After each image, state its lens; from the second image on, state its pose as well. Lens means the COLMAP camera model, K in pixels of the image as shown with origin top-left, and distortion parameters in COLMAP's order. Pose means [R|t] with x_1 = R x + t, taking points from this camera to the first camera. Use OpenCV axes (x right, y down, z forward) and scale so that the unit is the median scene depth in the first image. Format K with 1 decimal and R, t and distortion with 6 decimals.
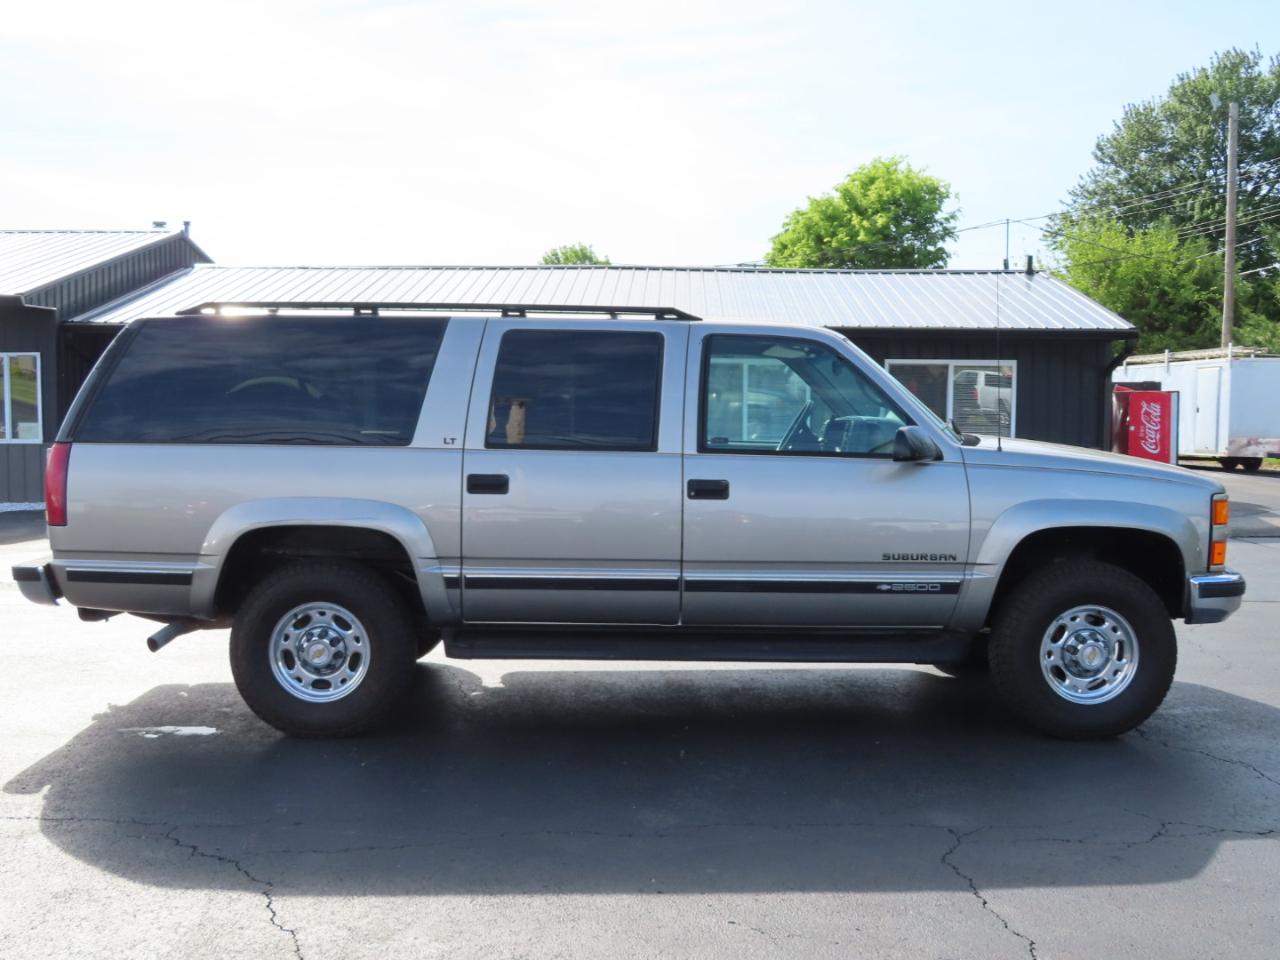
lens RADIAL K [[1396.6, 0, 645.8], [0, 1396.6, 486.2], [0, 0, 1]] dist [-0.015422, -0.021214]
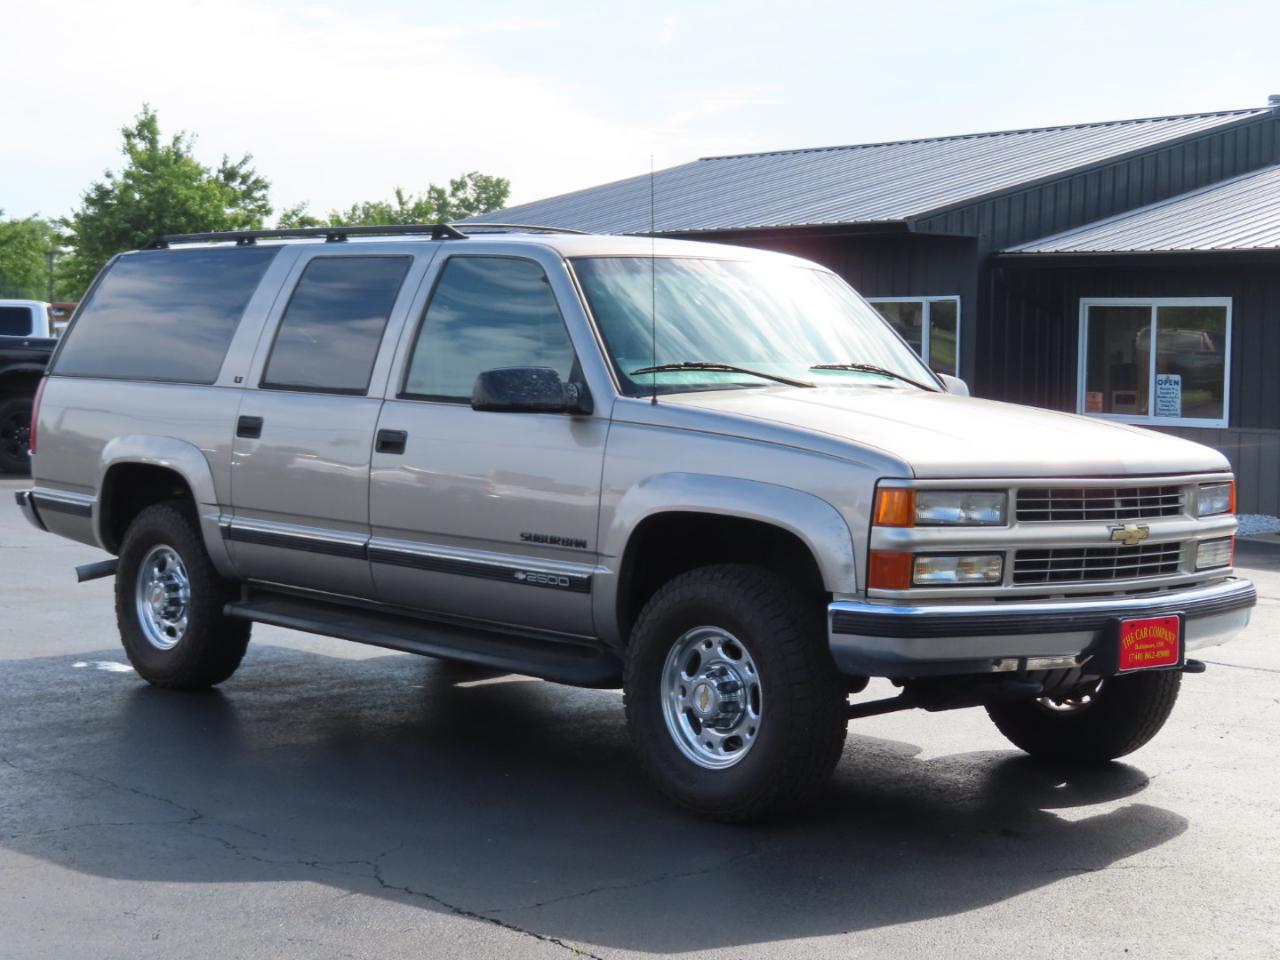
lens RADIAL K [[2369.5, 0, 640.0], [0, 2369.5, 480.0], [0, 0, 1]] dist [0.019775, 0.127998]
pose [[0.647210, 0.047783, -0.760813, 1.209195], [-0.064599, 0.997881, 0.007720, 0.004566], [0.759570, 0.044152, 0.648925, 0.190189]]
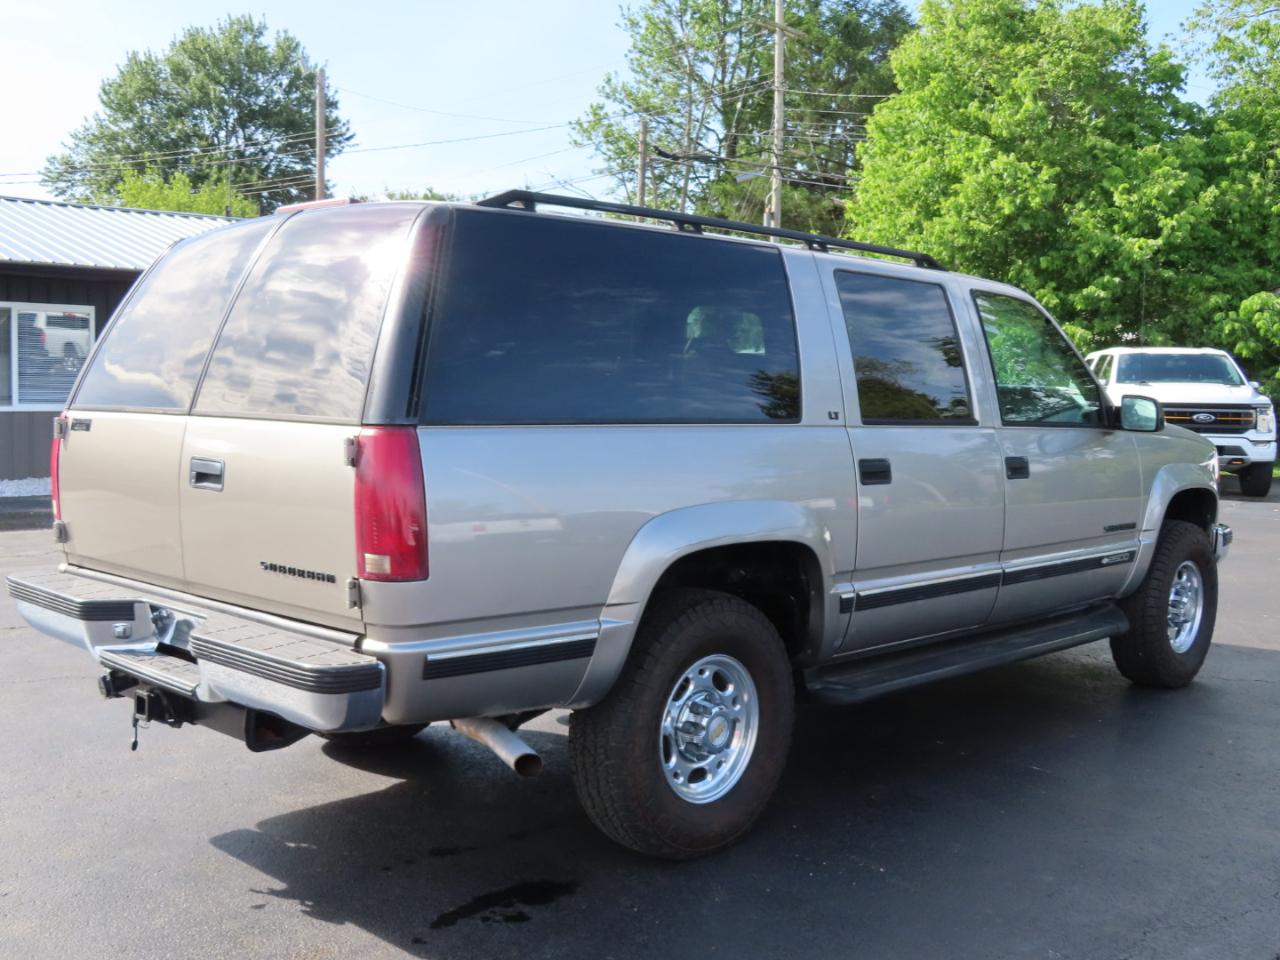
lens RADIAL K [[1386.9, 0, 636.1], [0, 1386.9, 484.5], [0, 0, 1]] dist [-0.025303, 0.003671]
pose [[0.701500, -0.046246, 0.711168, -0.732963], [0.025186, 0.998878, 0.040111, -0.027523], [-0.712224, -0.010226, 0.701877, 0.553905]]
